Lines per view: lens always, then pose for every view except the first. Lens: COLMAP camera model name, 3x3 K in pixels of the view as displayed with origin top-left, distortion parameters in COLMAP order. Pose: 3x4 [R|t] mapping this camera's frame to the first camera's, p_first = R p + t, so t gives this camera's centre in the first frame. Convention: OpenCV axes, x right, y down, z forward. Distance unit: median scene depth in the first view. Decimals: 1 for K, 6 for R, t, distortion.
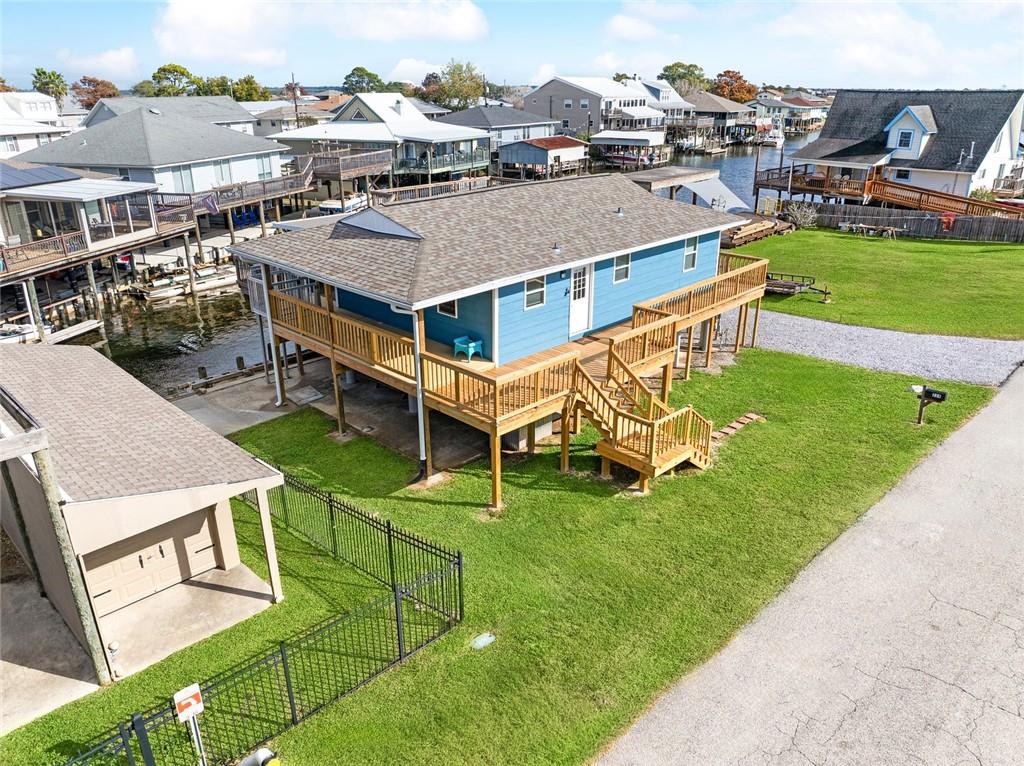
lens RADIAL K [[720.4, 0, 512.0], [0, 720.4, 383.0], [0, 0, 1]] dist [-0.041550, 0.001829]
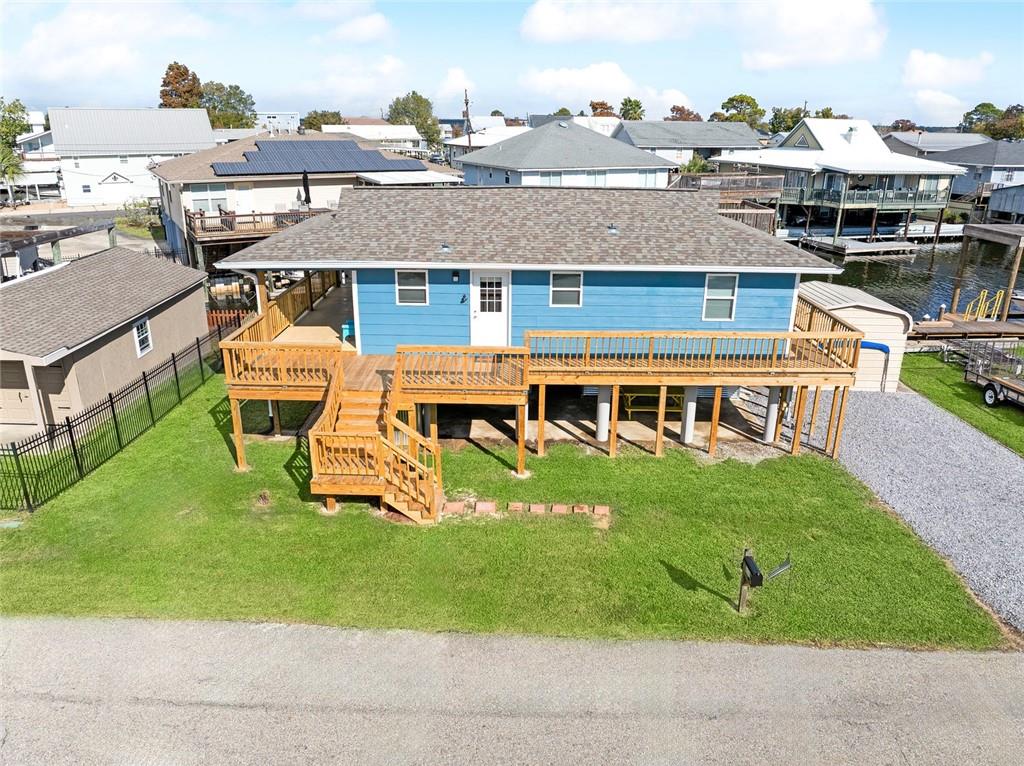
lens RADIAL K [[720.4, 0, 512.0], [0, 720.4, 383.0], [0, 0, 1]] dist [-0.041550, 0.001829]
pose [[0.689347, 0.250729, -0.679659, 0.628894], [-0.281561, 0.957164, 0.067528, -0.086169], [0.667476, 0.144815, 0.730414, 0.330927]]
